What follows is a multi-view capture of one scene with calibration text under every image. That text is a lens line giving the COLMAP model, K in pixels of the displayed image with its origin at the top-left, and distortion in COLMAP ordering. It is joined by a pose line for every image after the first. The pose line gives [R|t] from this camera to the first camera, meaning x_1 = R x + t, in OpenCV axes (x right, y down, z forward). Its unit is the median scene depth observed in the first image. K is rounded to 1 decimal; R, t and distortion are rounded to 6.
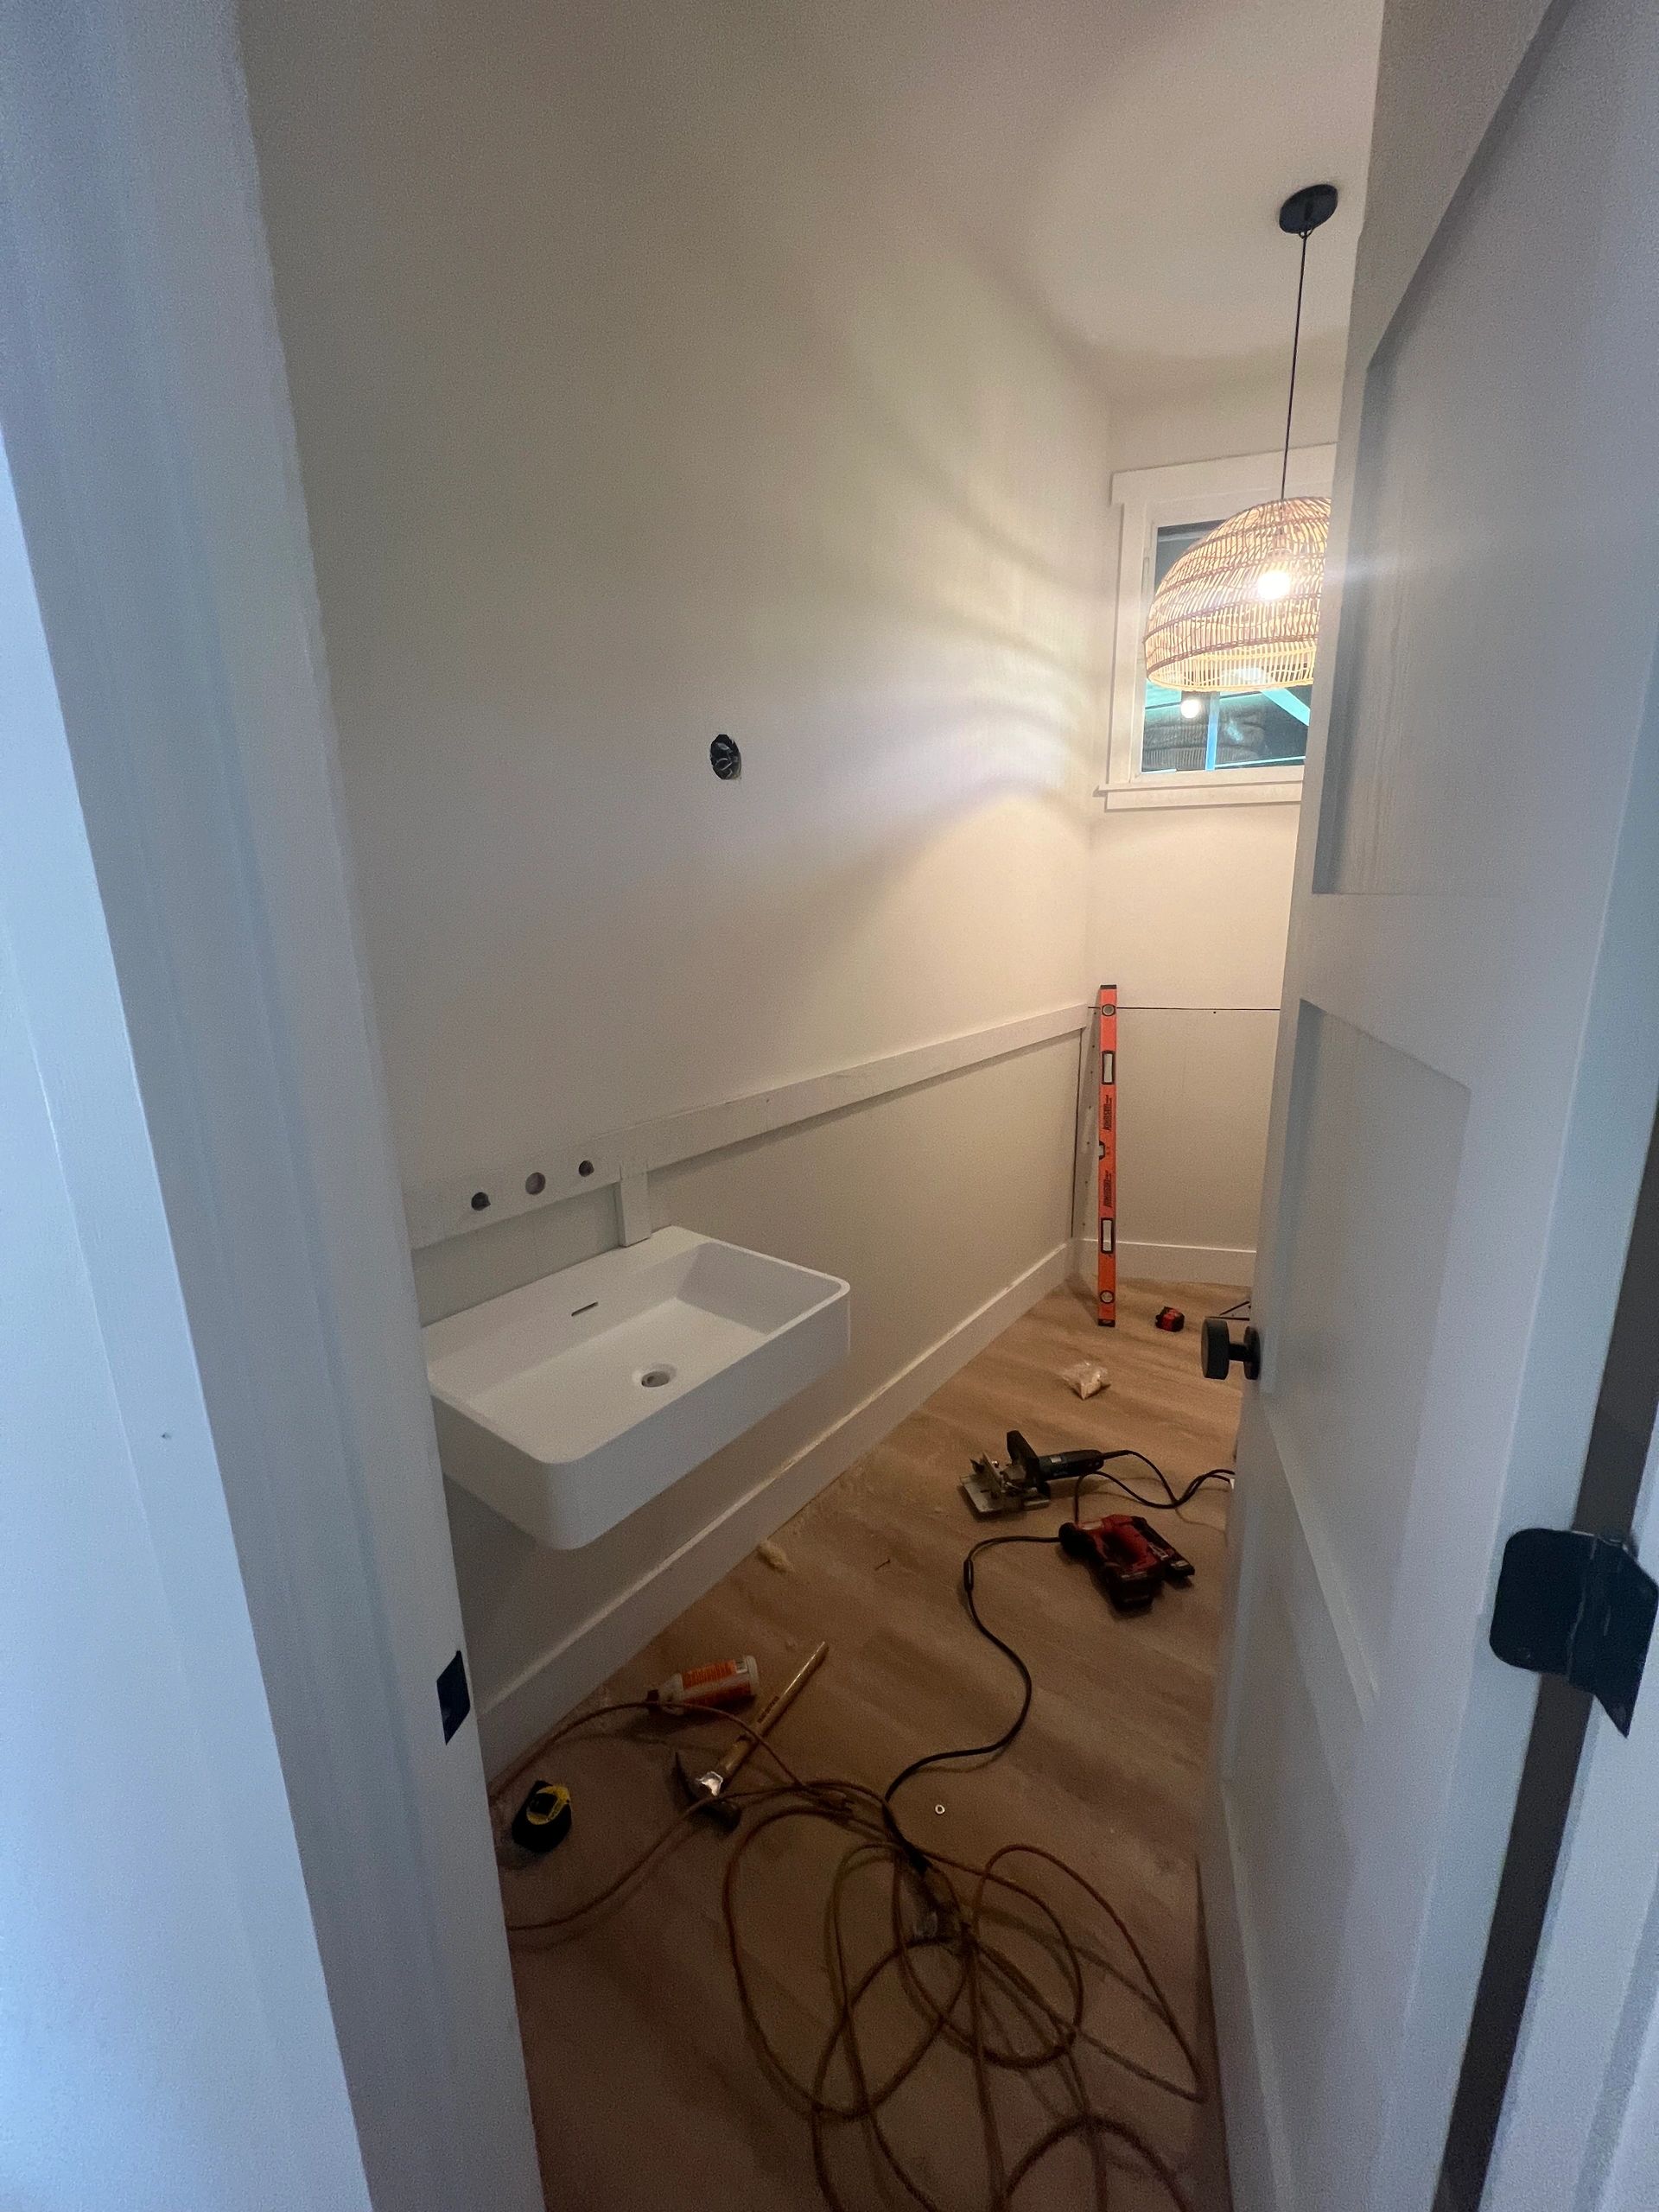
lens RADIAL K [[878.8, 0, 826.6], [0, 878.8, 1109.8], [0, 0, 1]] dist [0.000537, 0.000056]
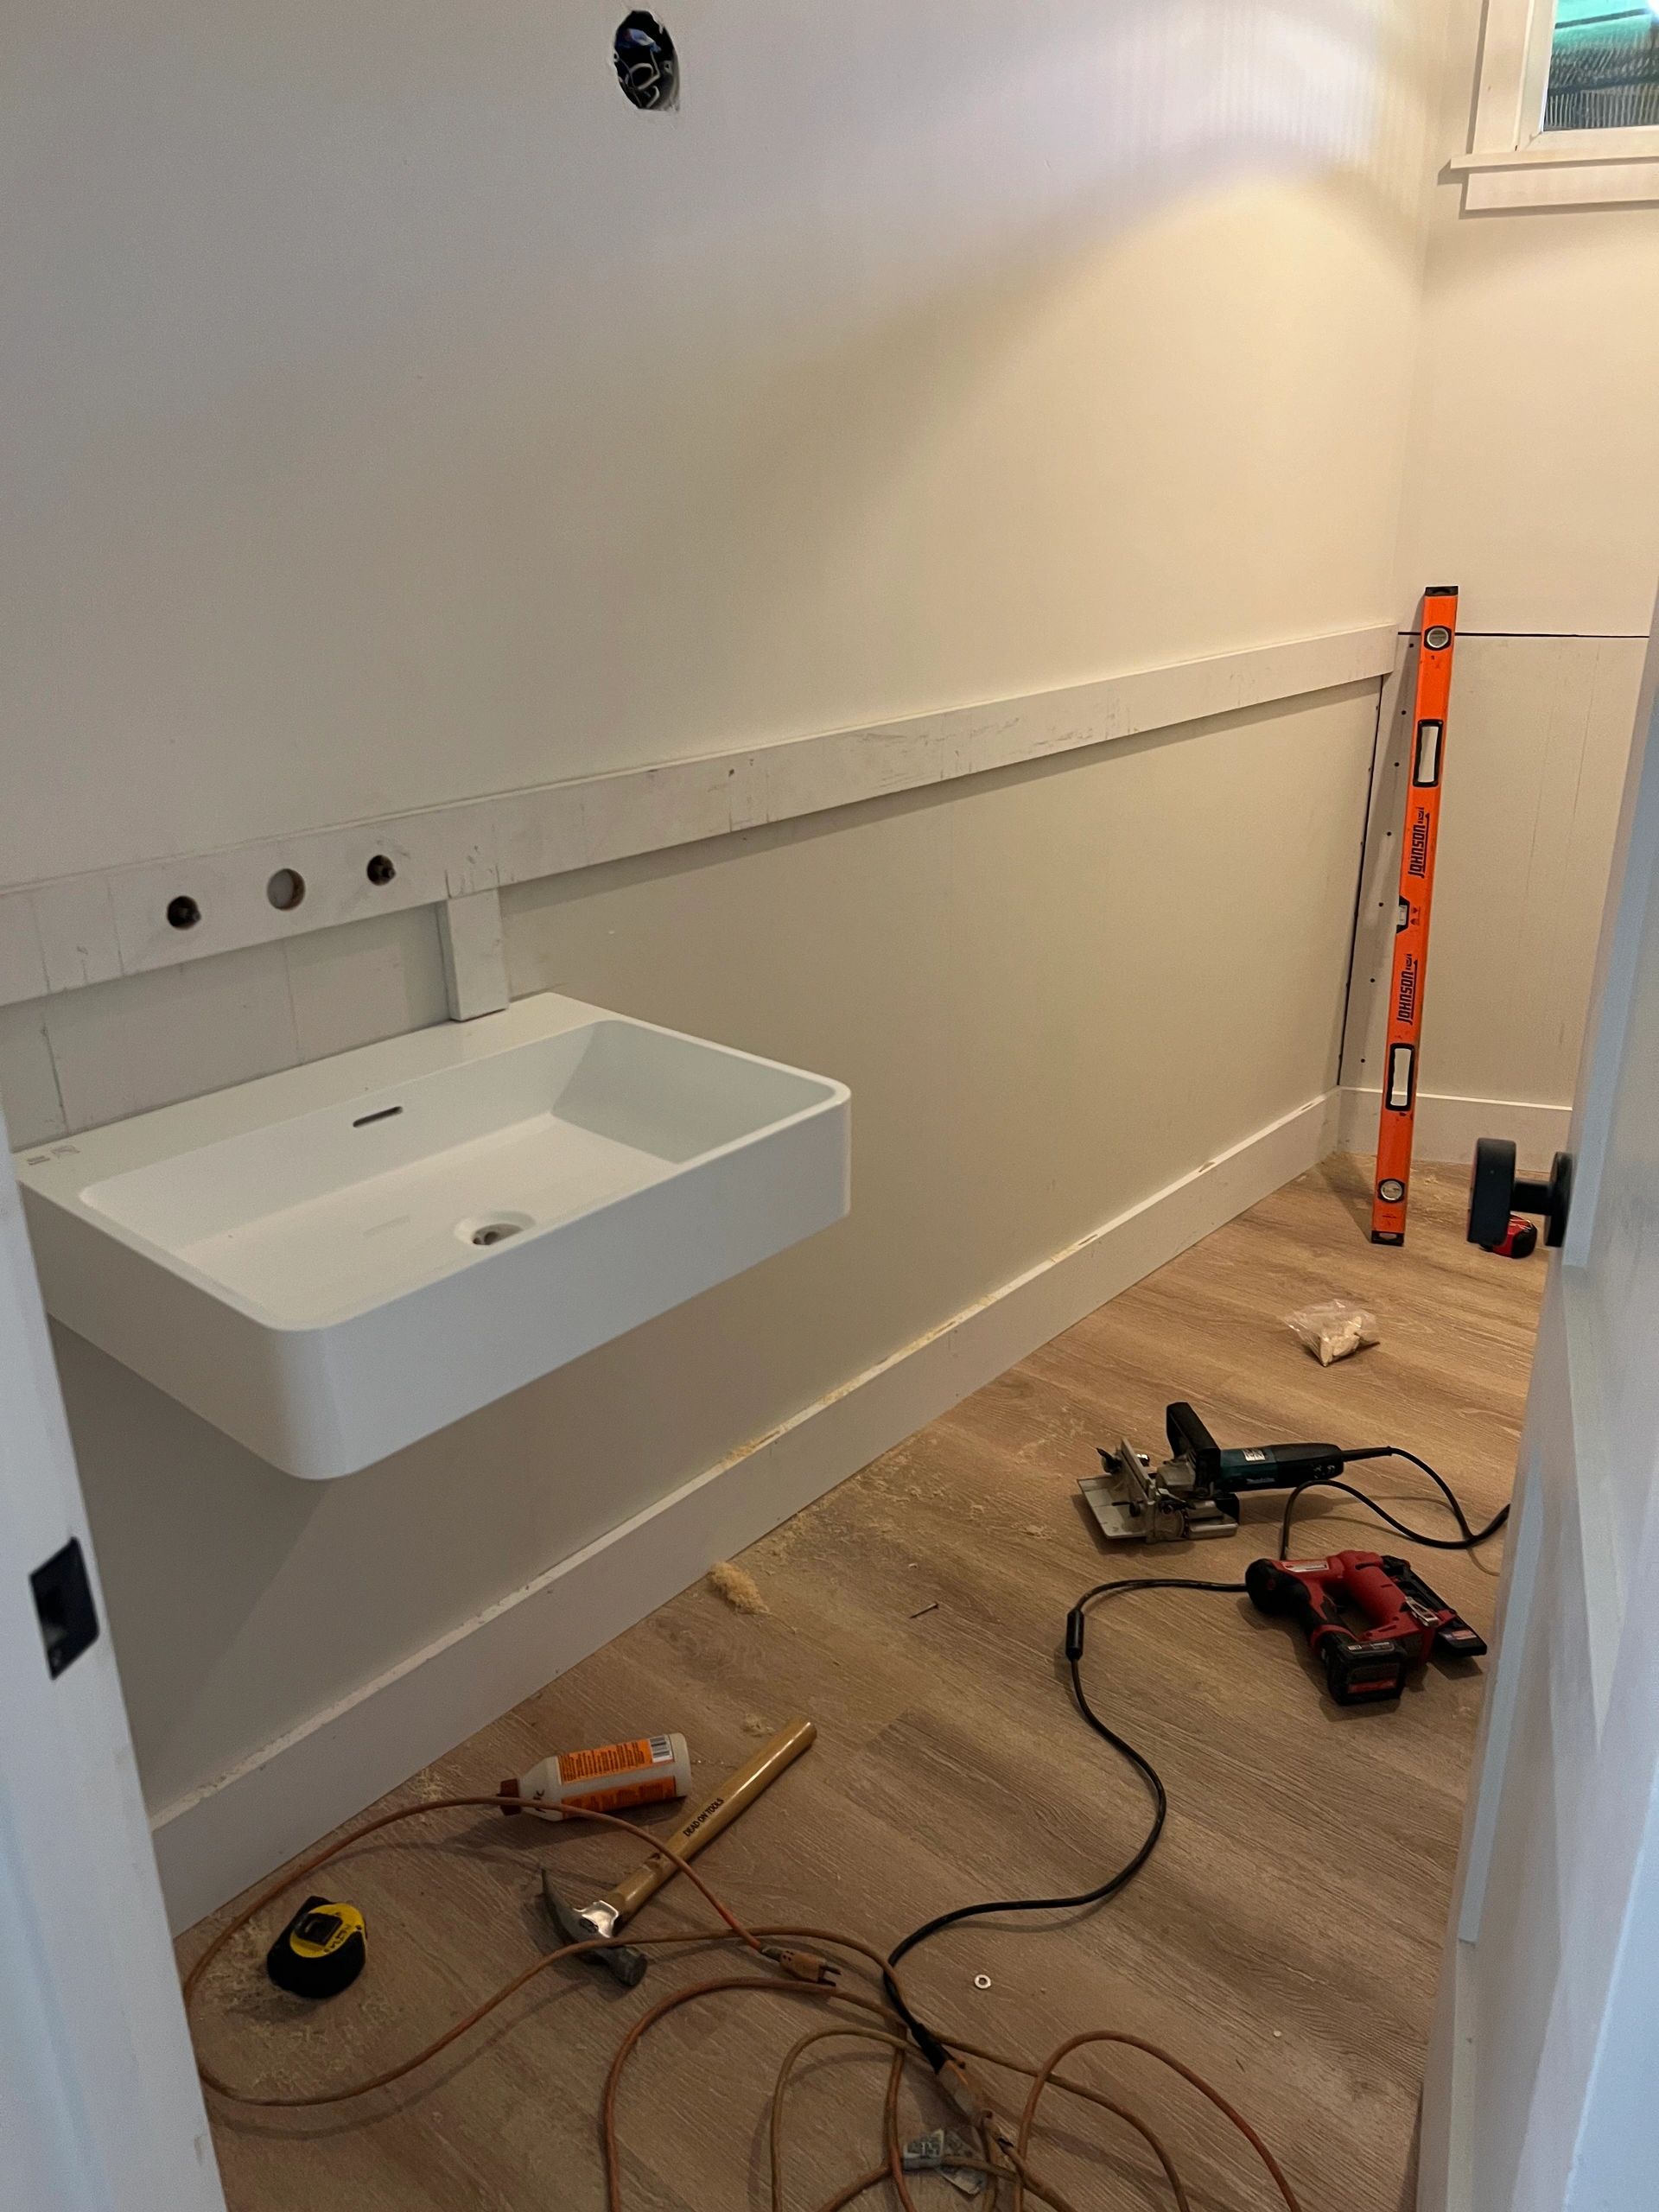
lens RADIAL K [[1652.5, 0, 808.6], [0, 1652.5, 1107.5], [0, 0, 1]] dist [0.022372, -0.007640]
pose [[0.997305, 0.030685, -0.066645, 0.050542], [-0.021242, 0.990199, 0.138040, 0.050162], [0.070228, -0.136252, 0.988182, -0.016649]]
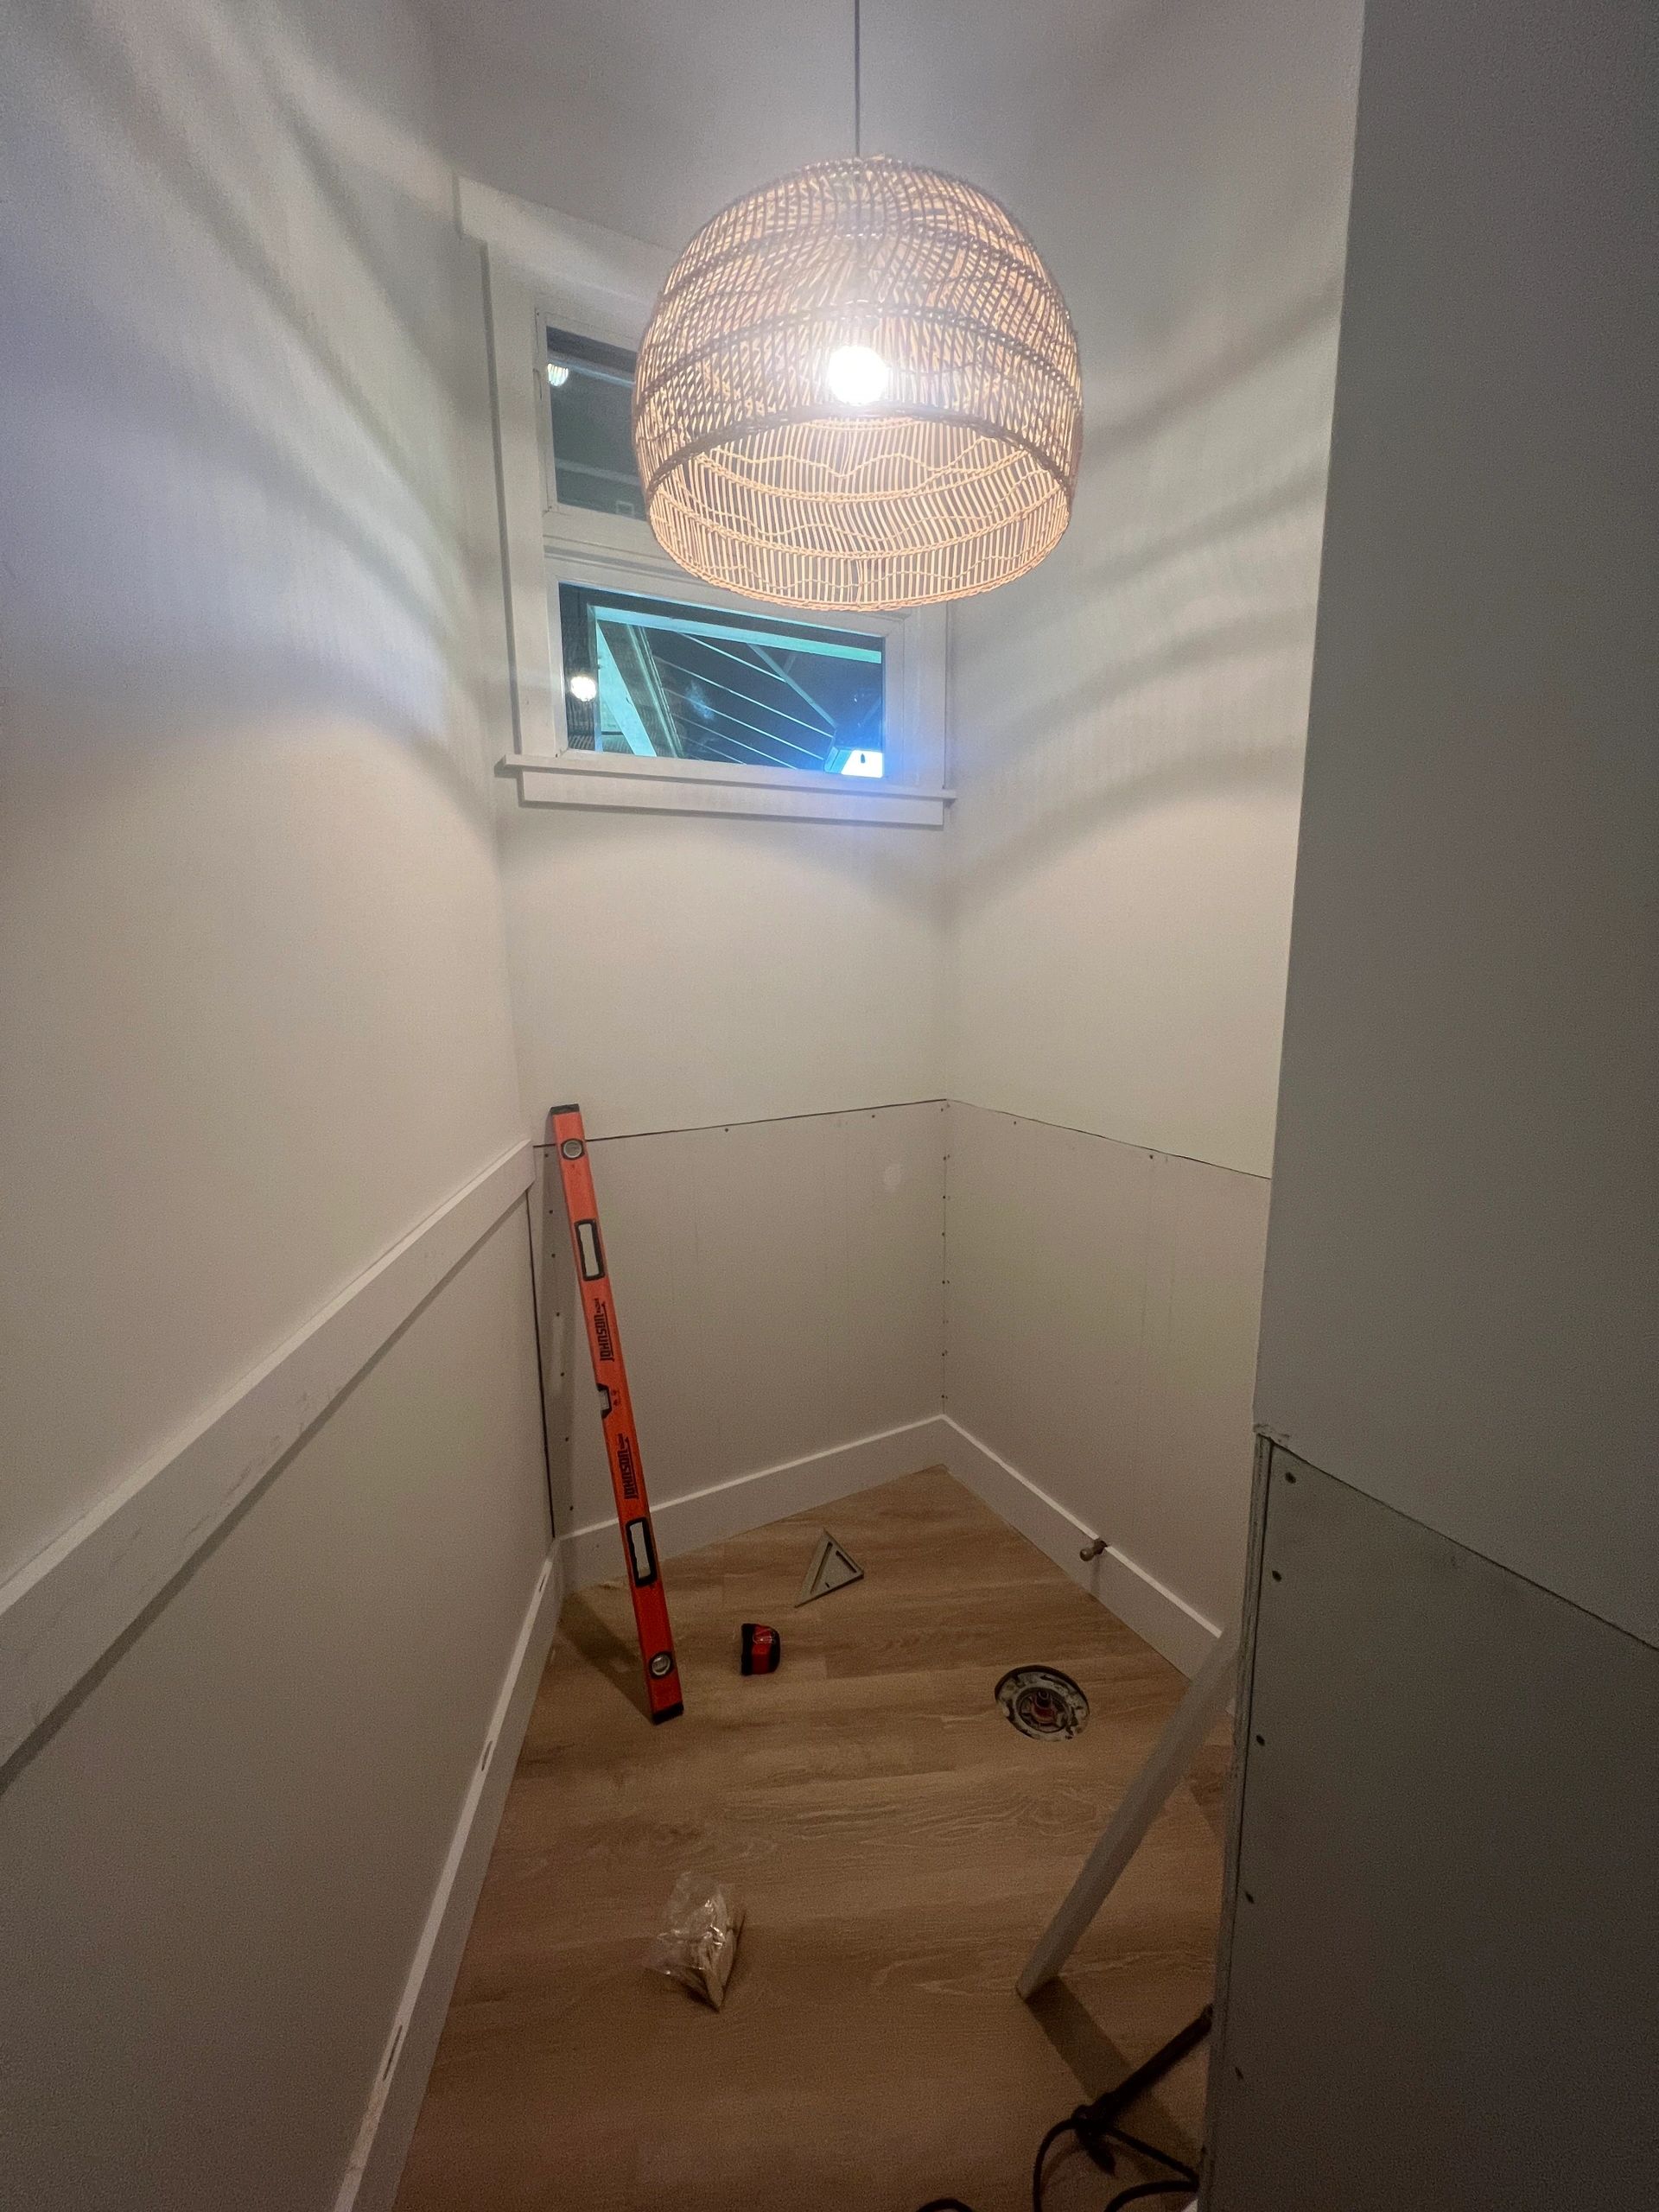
lens RADIAL K [[890.5, 0, 864.1], [0, 890.5, 1108.9], [0, 0, 1]] dist [-0.001175, -0.000097]
pose [[0.718709, -0.112292, 0.686183, 0.099697], [0.153615, 0.988130, 0.000808, -0.182518], [-0.678129, 0.104827, 0.727428, 0.728352]]
